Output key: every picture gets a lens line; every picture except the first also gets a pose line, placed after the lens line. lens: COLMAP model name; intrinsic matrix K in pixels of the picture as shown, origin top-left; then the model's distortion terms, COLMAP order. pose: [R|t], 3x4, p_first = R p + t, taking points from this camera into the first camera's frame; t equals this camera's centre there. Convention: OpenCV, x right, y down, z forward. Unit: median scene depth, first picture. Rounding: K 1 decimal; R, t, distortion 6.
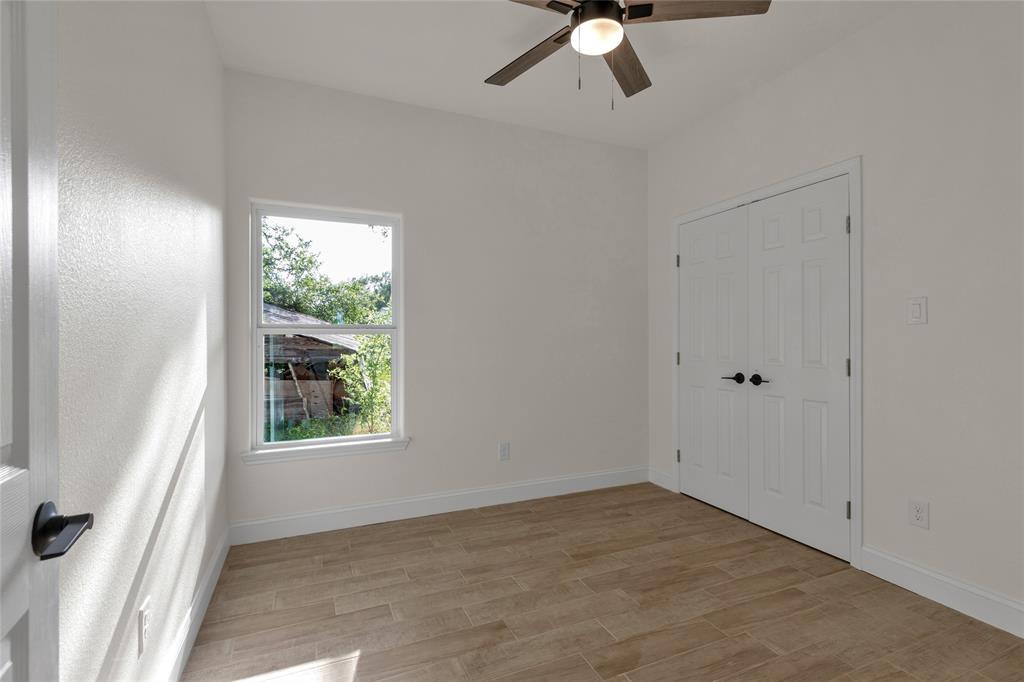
lens RADIAL K [[487.5, 0, 507.2], [0, 487.5, 336.4], [0, 0, 1]] dist [0.004616, 0.000297]
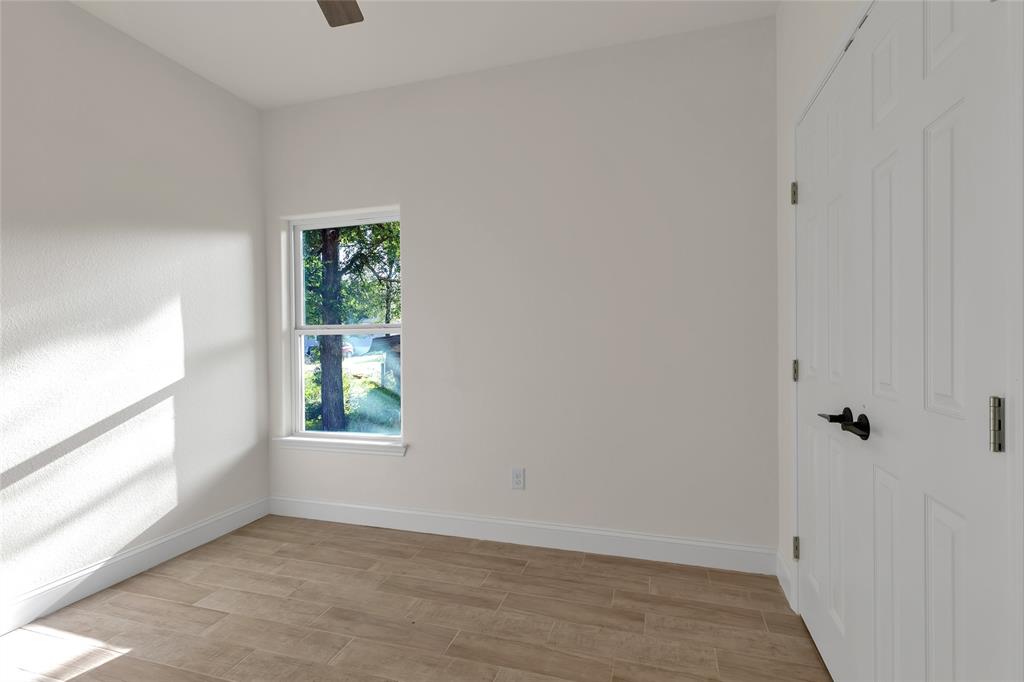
lens RADIAL K [[468.6, 0, 494.9], [0, 468.6, 339.1], [0, 0, 1]] dist [0.004232, 0.000562]
pose [[0.755082, -0.003056, -0.655623, 0.598951], [0.008491, 0.999951, 0.005117, 0.004758], [0.655575, -0.009430, 0.755071, 0.509941]]
